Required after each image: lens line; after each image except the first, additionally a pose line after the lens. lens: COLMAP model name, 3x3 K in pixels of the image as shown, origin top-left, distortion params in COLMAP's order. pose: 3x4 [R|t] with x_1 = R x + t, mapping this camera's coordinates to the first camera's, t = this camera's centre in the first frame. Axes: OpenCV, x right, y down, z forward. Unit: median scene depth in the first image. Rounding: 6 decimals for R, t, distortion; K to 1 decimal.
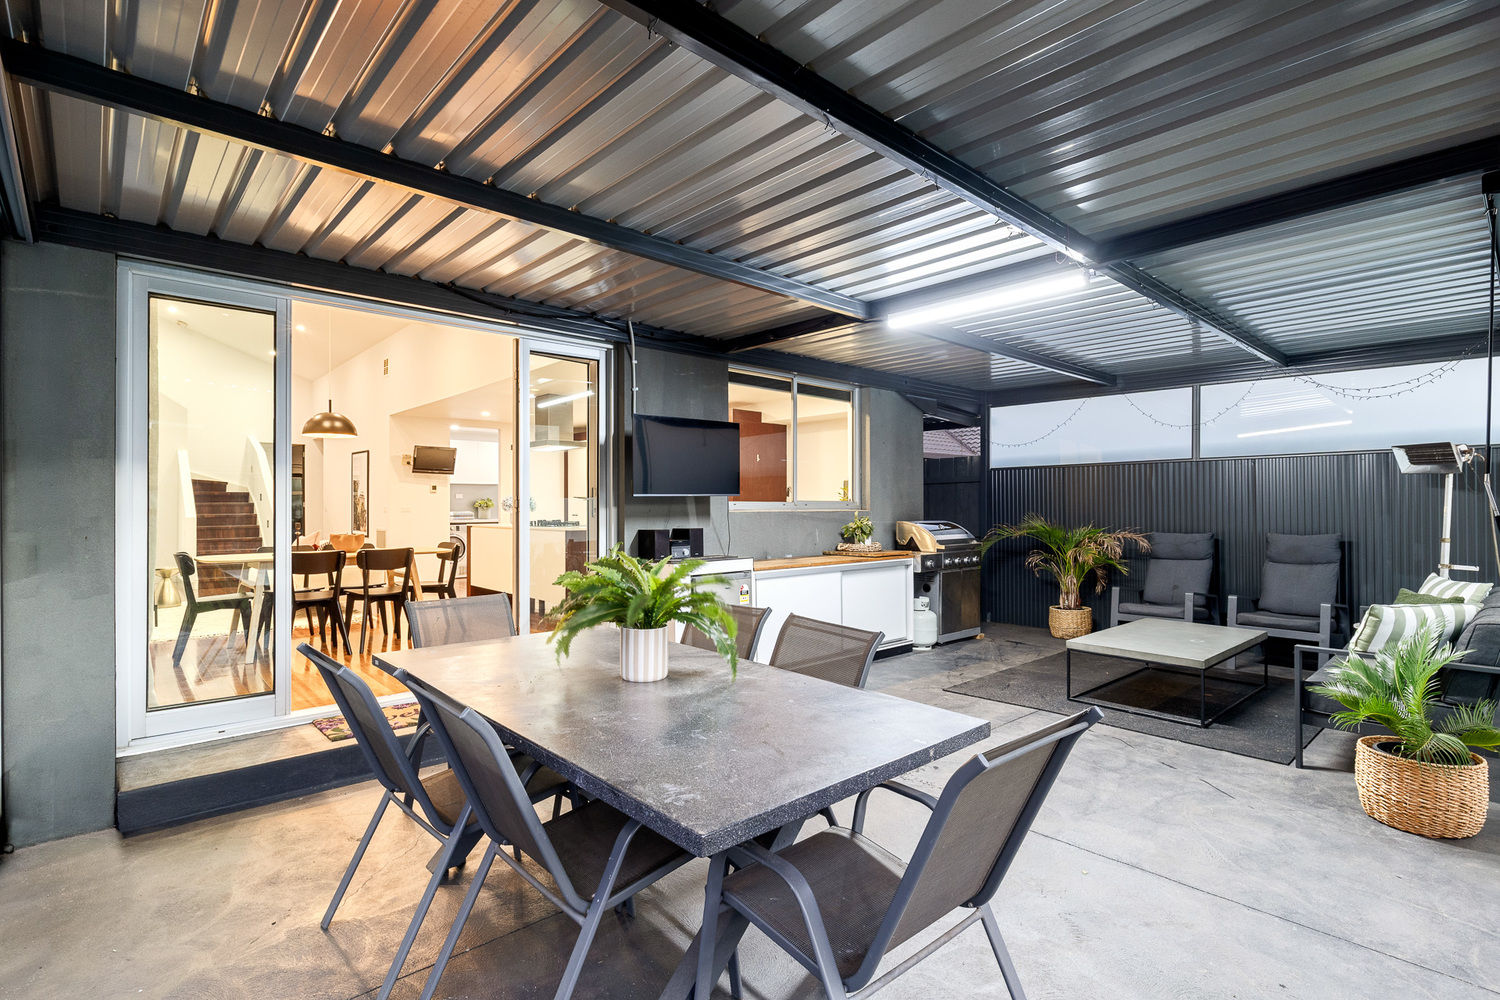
lens RADIAL K [[709.7, 0, 750.0], [0, 709.7, 500.0], [0, 0, 1]] dist [-0.000317, -0.000048]
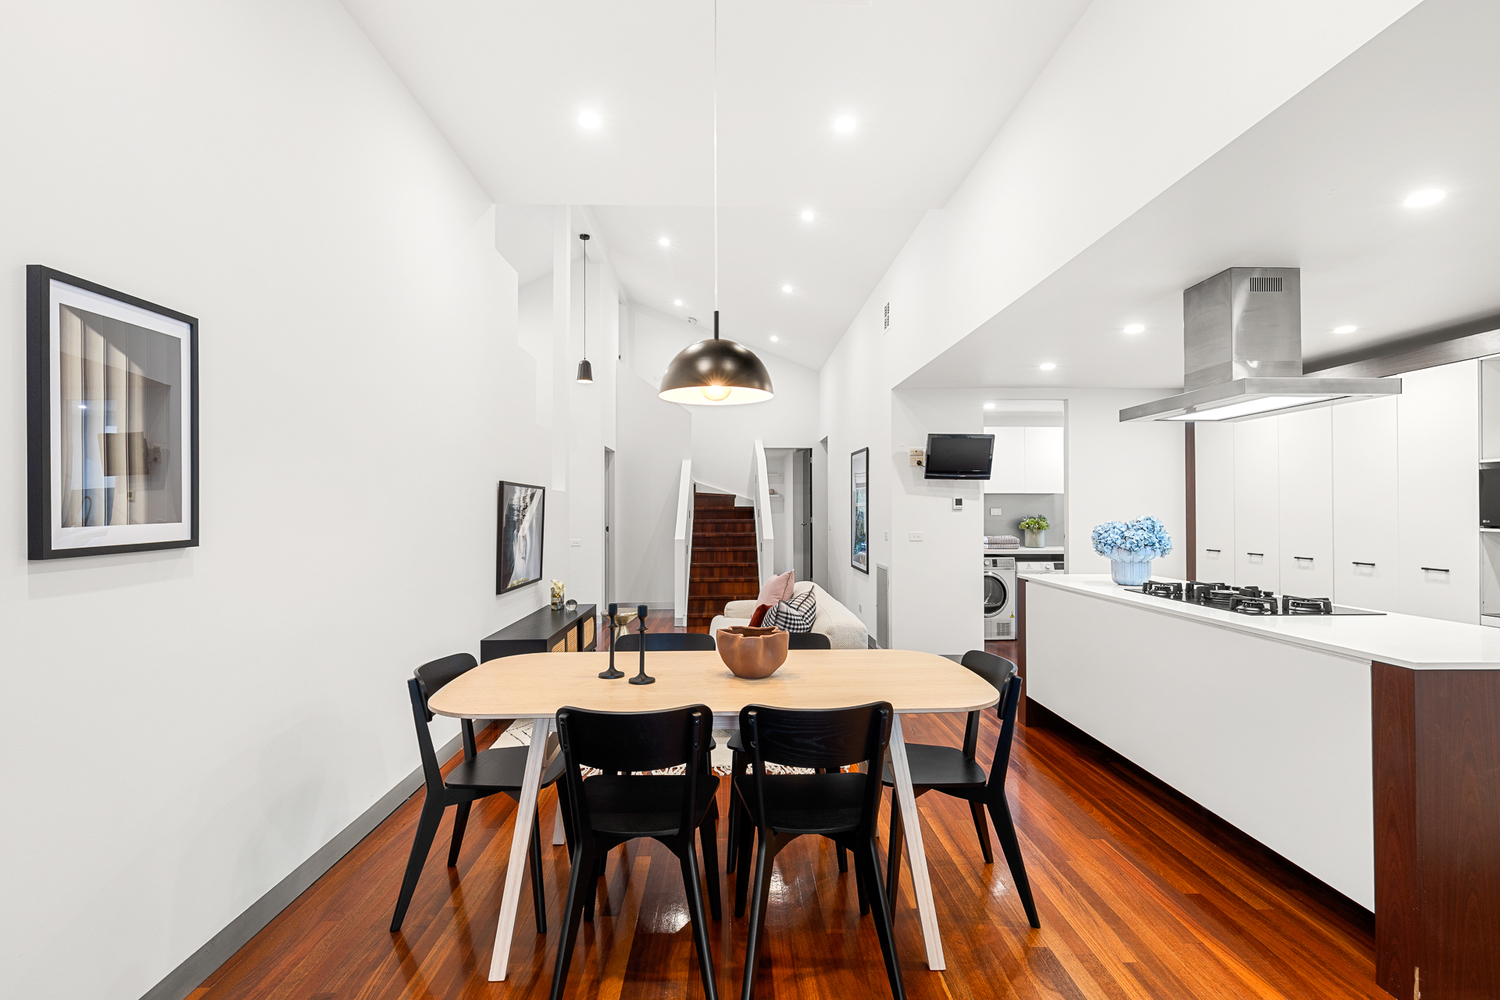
lens RADIAL K [[713.5, 0, 750.0], [0, 713.5, 500.0], [0, 0, 1]] dist [-0.000456, -0.000384]
pose [[0.759278, -0.007040, -0.650728, -0.179012], [0.002214, 0.999964, -0.008234, -0.014136], [0.650763, 0.004811, 0.759266, 0.409772]]
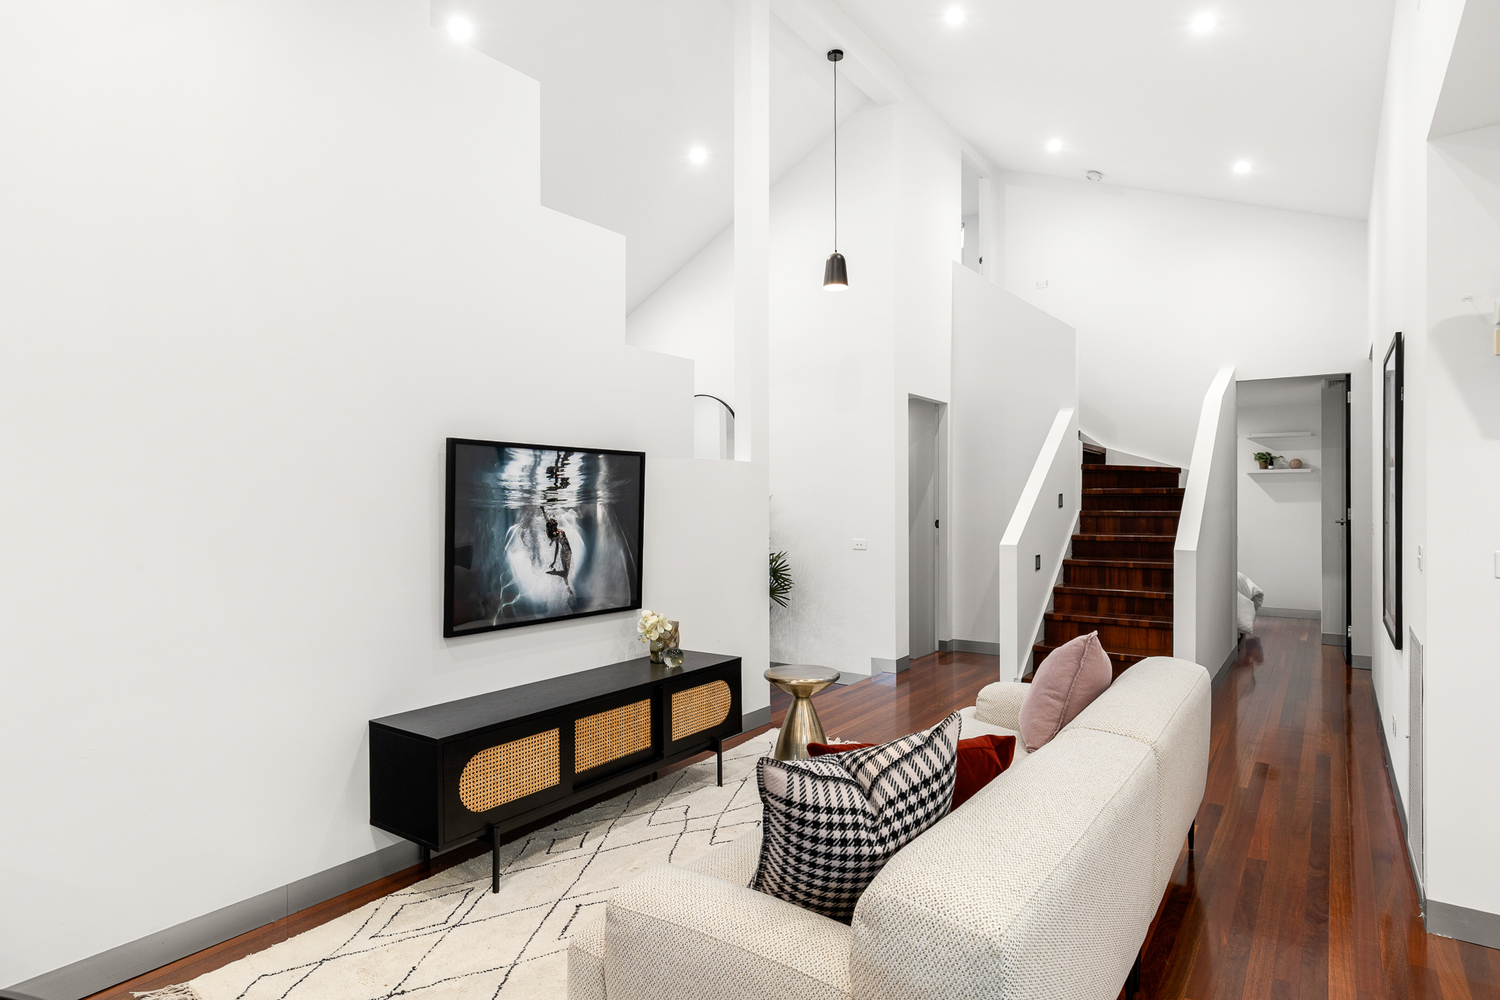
lens RADIAL K [[816.3, 0, 750.0], [0, 816.3, 500.0], [0, 0, 1]] dist [0.001940, 0.000138]
pose [[0.208458, 0.003447, -0.978025, -0.286543], [0.005043, 0.999977, 0.004599, -0.008563], [0.978018, -0.005891, 0.208436, 0.699671]]
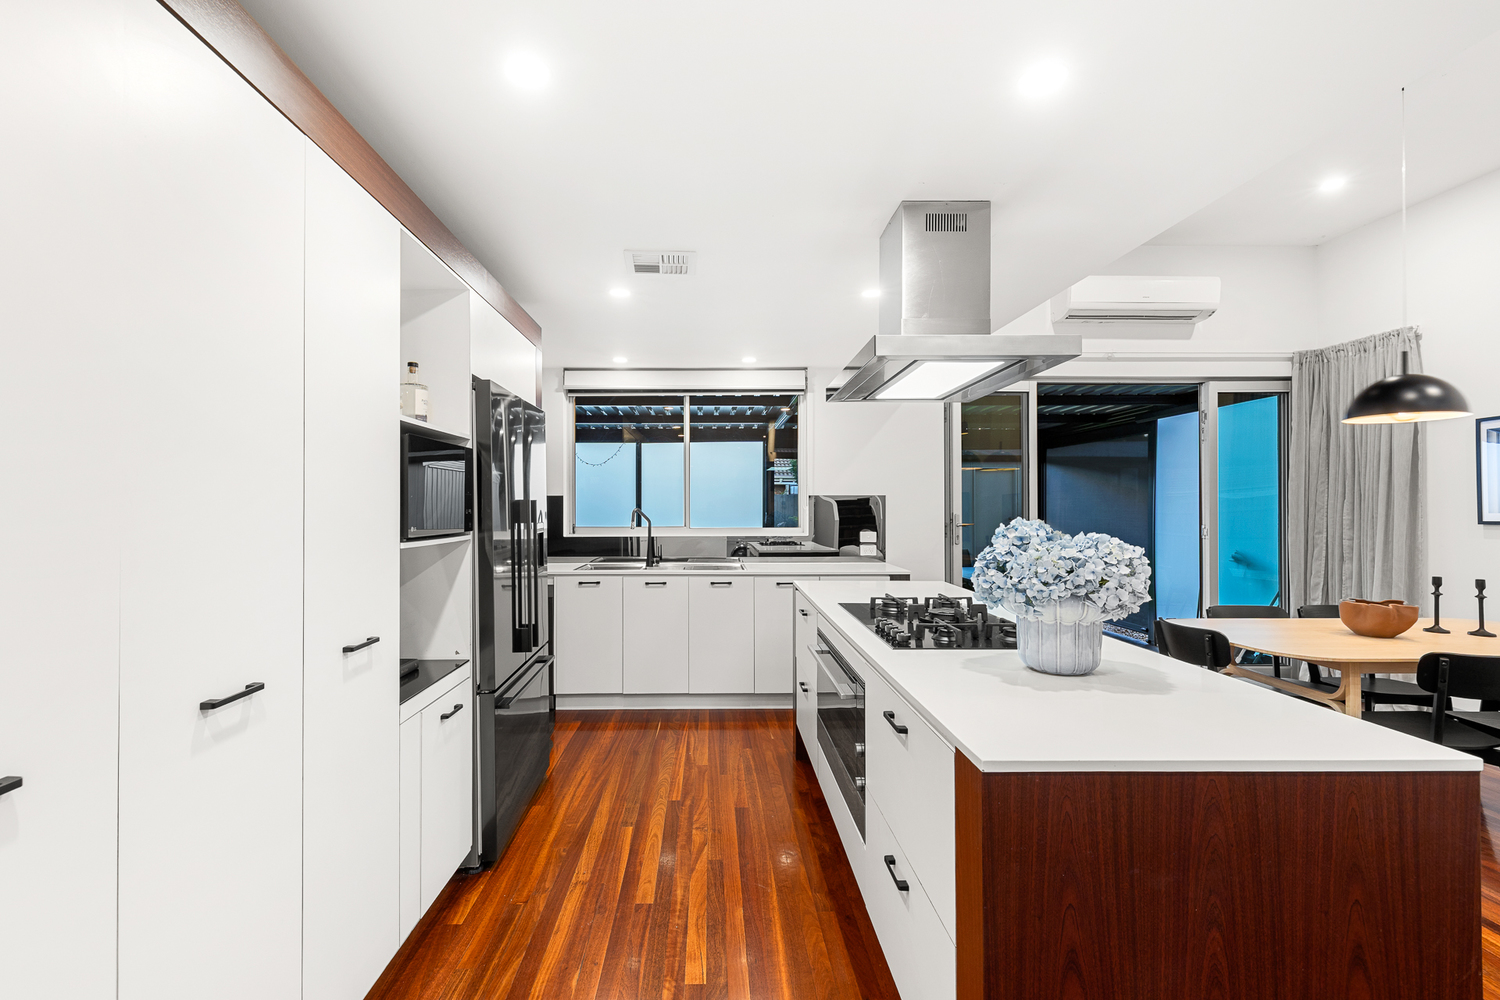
lens RADIAL K [[693.0, 0, 724.7], [0, 693.0, 503.9], [0, 0, 1]] dist [0.013464, 0.000509]
pose [[-0.755828, 0.006431, 0.654738, -0.327943], [-0.000464, 0.999946, -0.010358, -0.010939], [-0.654770, -0.008133, -0.755785, 1.028950]]
